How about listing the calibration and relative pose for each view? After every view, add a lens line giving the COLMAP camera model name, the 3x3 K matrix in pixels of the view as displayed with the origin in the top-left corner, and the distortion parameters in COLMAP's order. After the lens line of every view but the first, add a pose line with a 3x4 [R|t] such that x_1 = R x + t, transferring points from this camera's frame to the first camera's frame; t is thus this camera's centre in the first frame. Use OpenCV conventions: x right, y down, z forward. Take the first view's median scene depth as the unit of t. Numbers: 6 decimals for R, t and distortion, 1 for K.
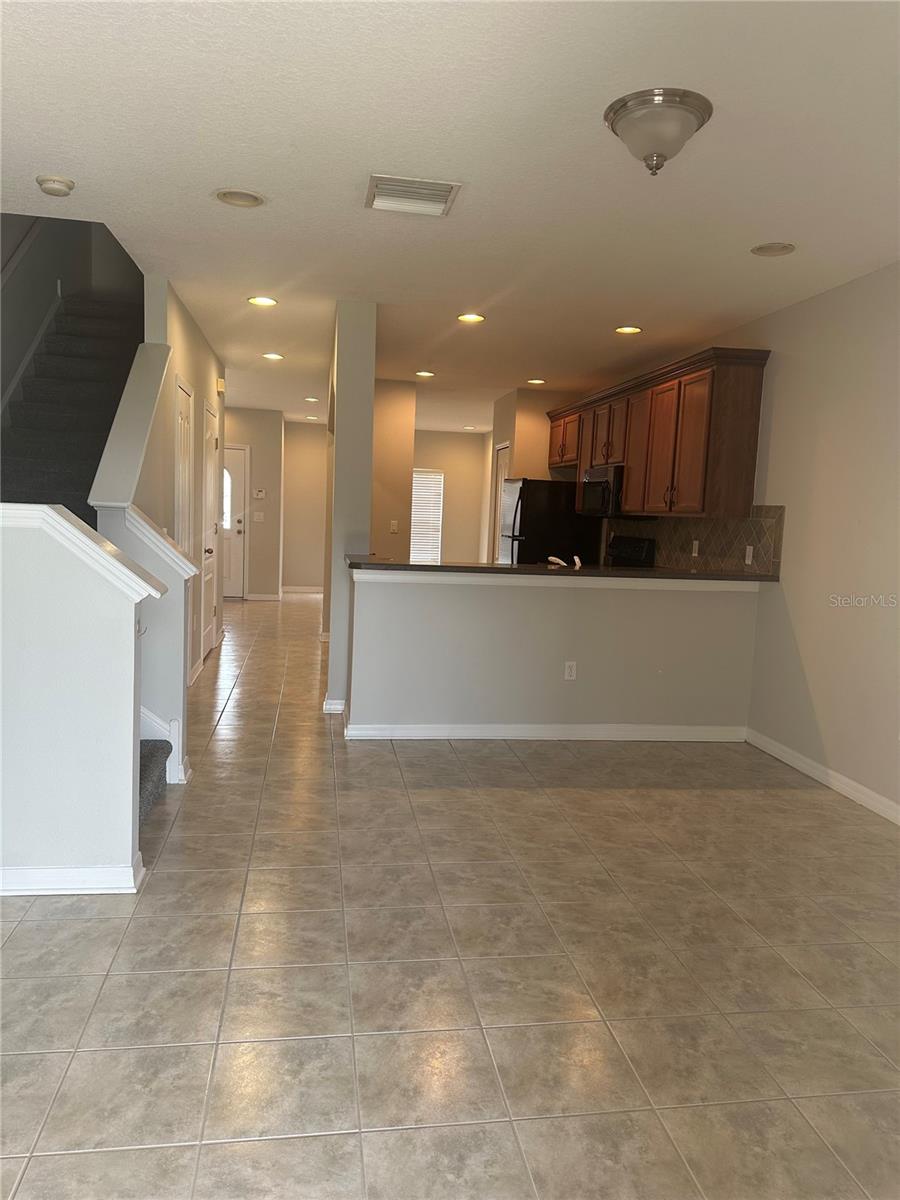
lens RADIAL K [[845.0, 0, 450.0], [0, 845.0, 600.0], [0, 0, 1]] dist [-0.003361, 0.000251]
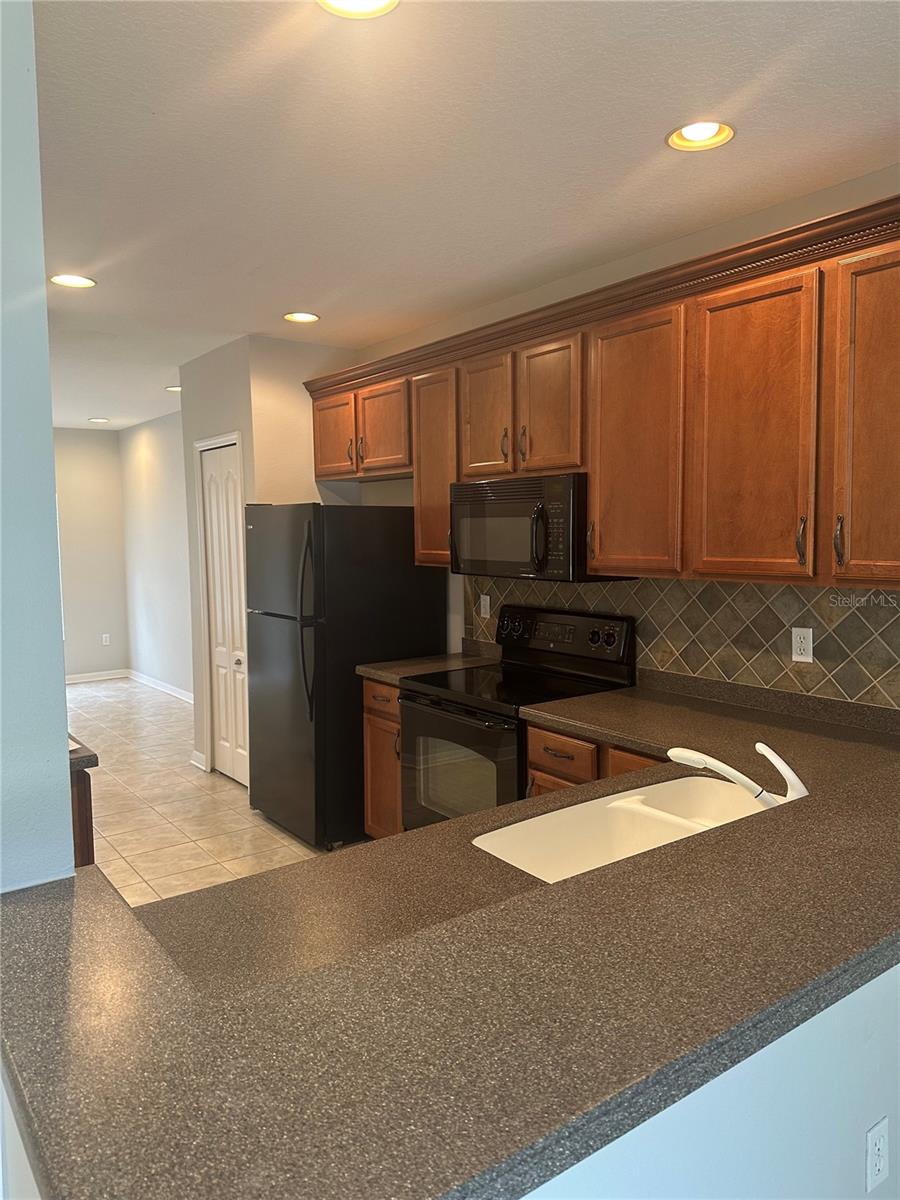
lens RADIAL K [[845.0, 0, 450.0], [0, 845.0, 600.0], [0, 0, 1]] dist [-0.003361, 0.000251]
pose [[0.875093, -0.033627, 0.482784, -0.094852], [0.058520, 0.997616, -0.036588, -0.073011], [-0.480403, 0.060270, 0.874975, 0.628393]]
